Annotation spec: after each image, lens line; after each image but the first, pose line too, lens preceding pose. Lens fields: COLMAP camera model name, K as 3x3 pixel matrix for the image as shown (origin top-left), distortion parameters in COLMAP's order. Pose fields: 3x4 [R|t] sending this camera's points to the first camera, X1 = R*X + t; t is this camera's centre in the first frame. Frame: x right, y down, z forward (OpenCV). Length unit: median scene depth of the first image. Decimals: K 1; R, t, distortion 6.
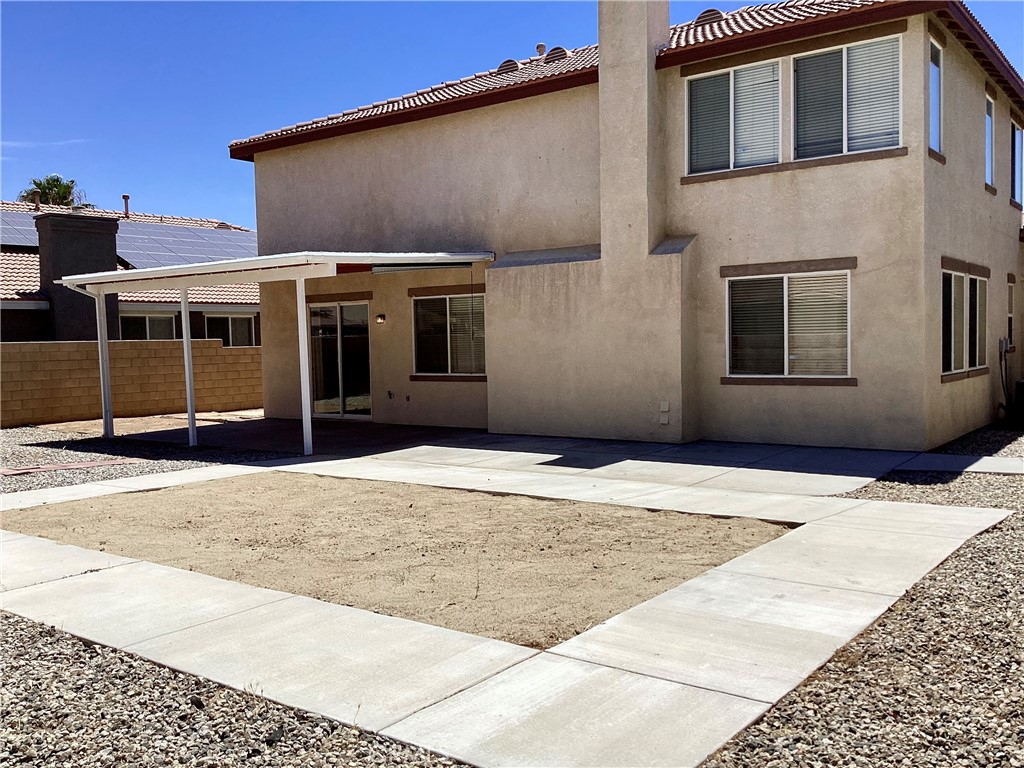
lens RADIAL K [[925.2, 0, 512.7], [0, 925.2, 387.6], [0, 0, 1]] dist [0.083901, -0.148100]
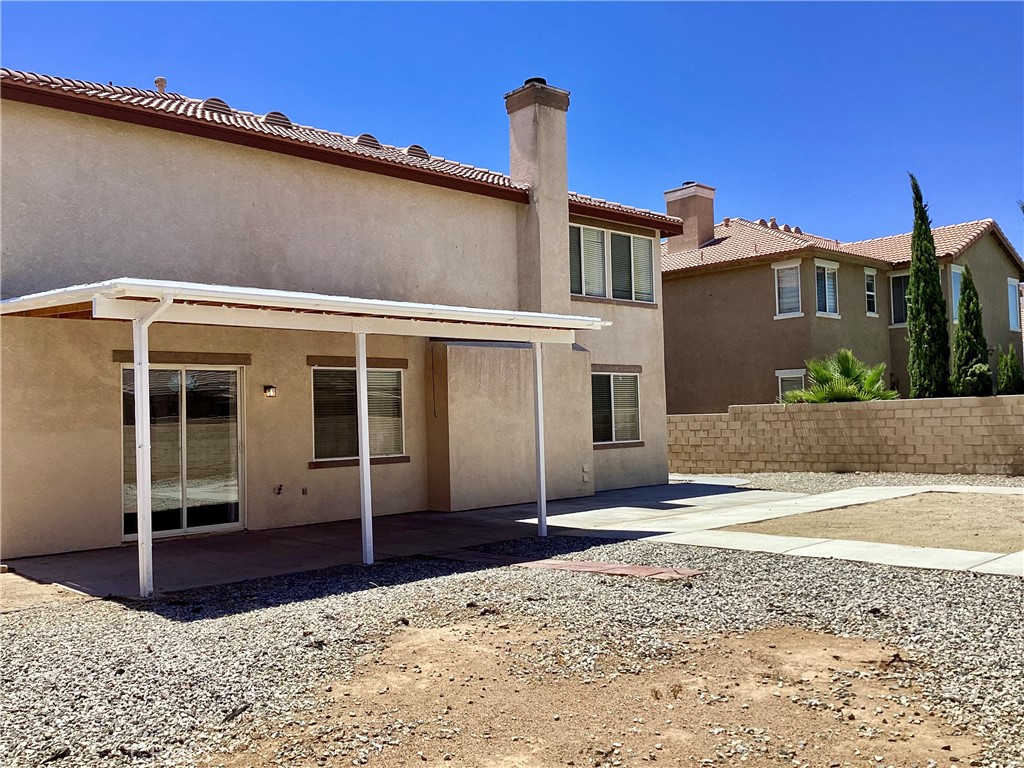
lens RADIAL K [[925.2, 0, 508.8], [0, 925.2, 380.7], [0, 0, 1]] dist [0.083901, -0.148100]
pose [[0.173573, 0.056642, 0.983191, -1.122104], [0.073846, 0.994785, -0.070347, -0.017672], [-0.982048, 0.084815, 0.168485, 0.873569]]
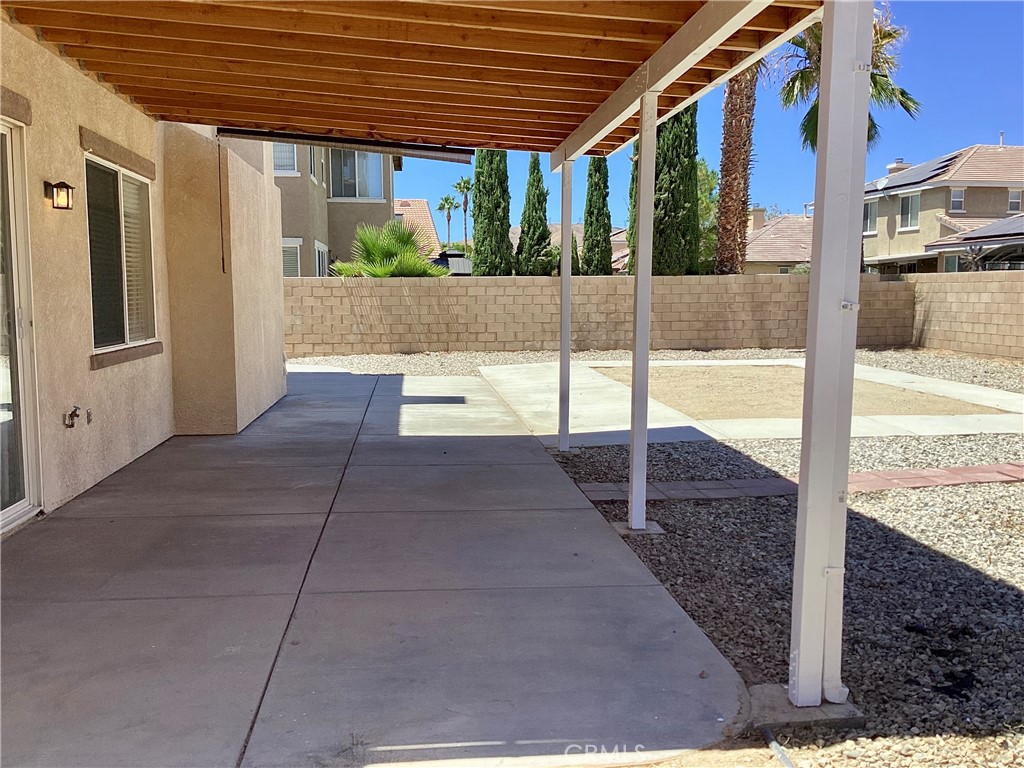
lens RADIAL K [[925.2, 0, 513.3], [0, 925.2, 377.8], [0, 0, 1]] dist [0.083901, -0.148100]
pose [[-0.678378, -0.046397, 0.733247, -0.656719], [0.053920, 0.992169, 0.112666, -0.048864], [-0.732732, 0.115967, -0.670563, 1.442998]]
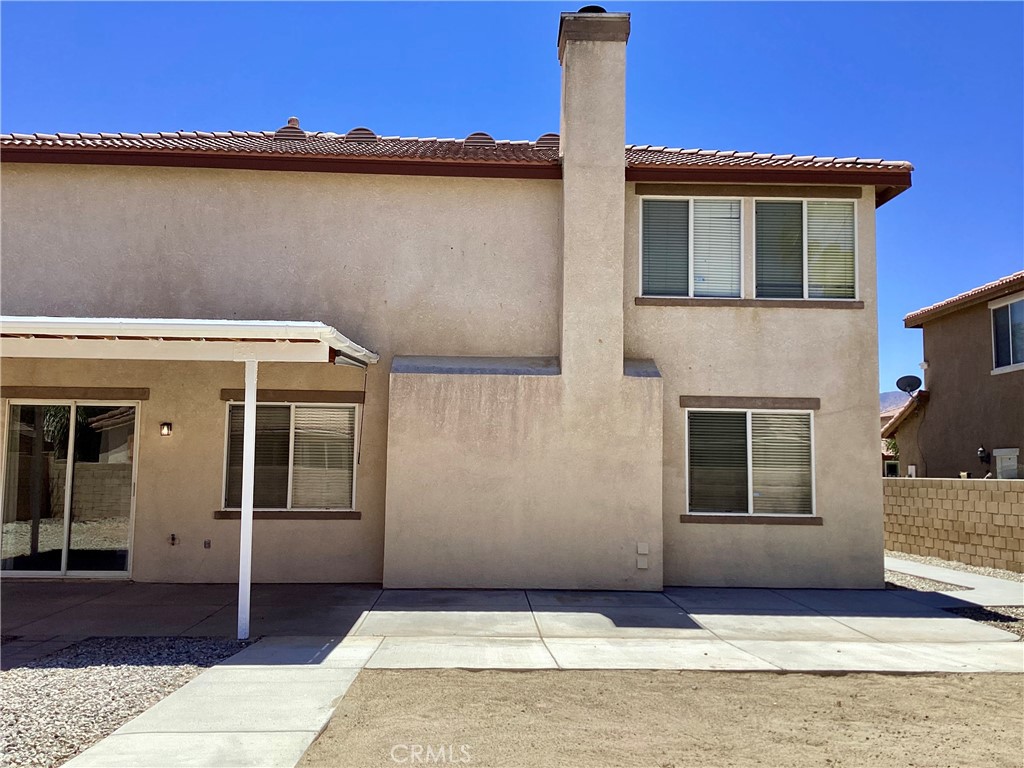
lens RADIAL K [[925.2, 0, 509.9], [0, 925.2, 383.1], [0, 0, 1]] dist [0.083901, -0.148100]
pose [[0.779639, 0.091283, 0.619541, -0.489611], [0.002379, 0.988880, -0.148695, -0.004061], [-0.626225, 0.117402, 0.770752, 0.382631]]
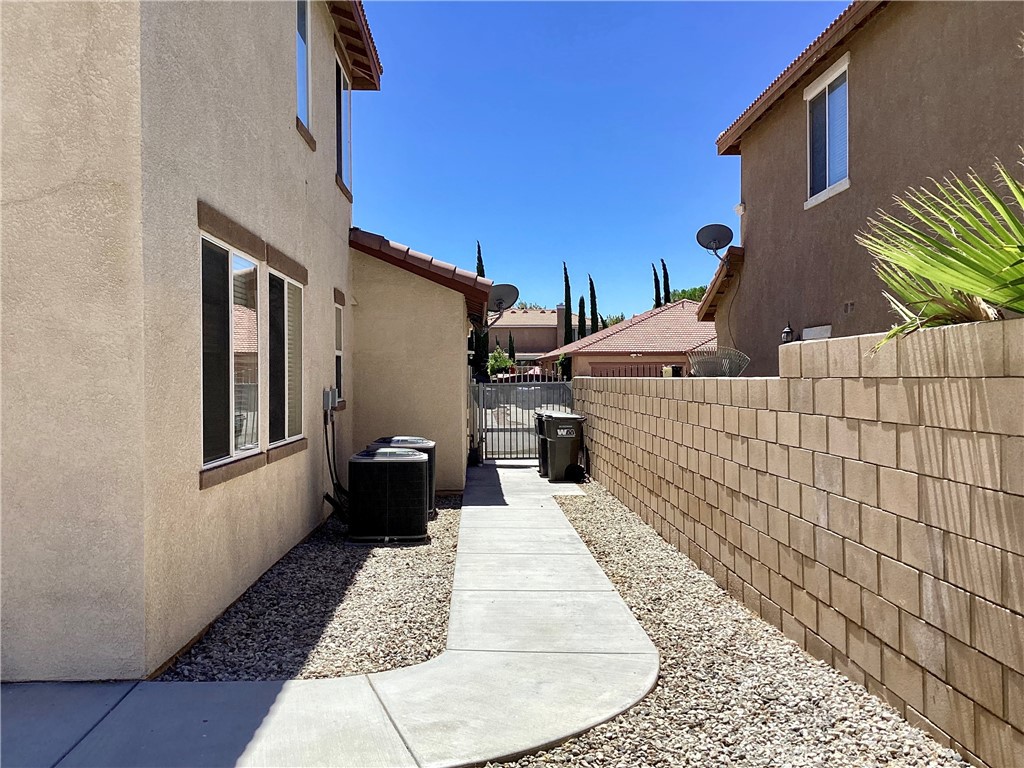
lens RADIAL K [[925.2, 0, 507.5], [0, 925.2, 381.9], [0, 0, 1]] dist [0.083901, -0.148100]
pose [[0.783656, 0.015710, 0.620996, 0.279405], [0.020581, 0.998475, -0.051232, -0.027343], [-0.620853, 0.052929, 0.782138, 0.529988]]
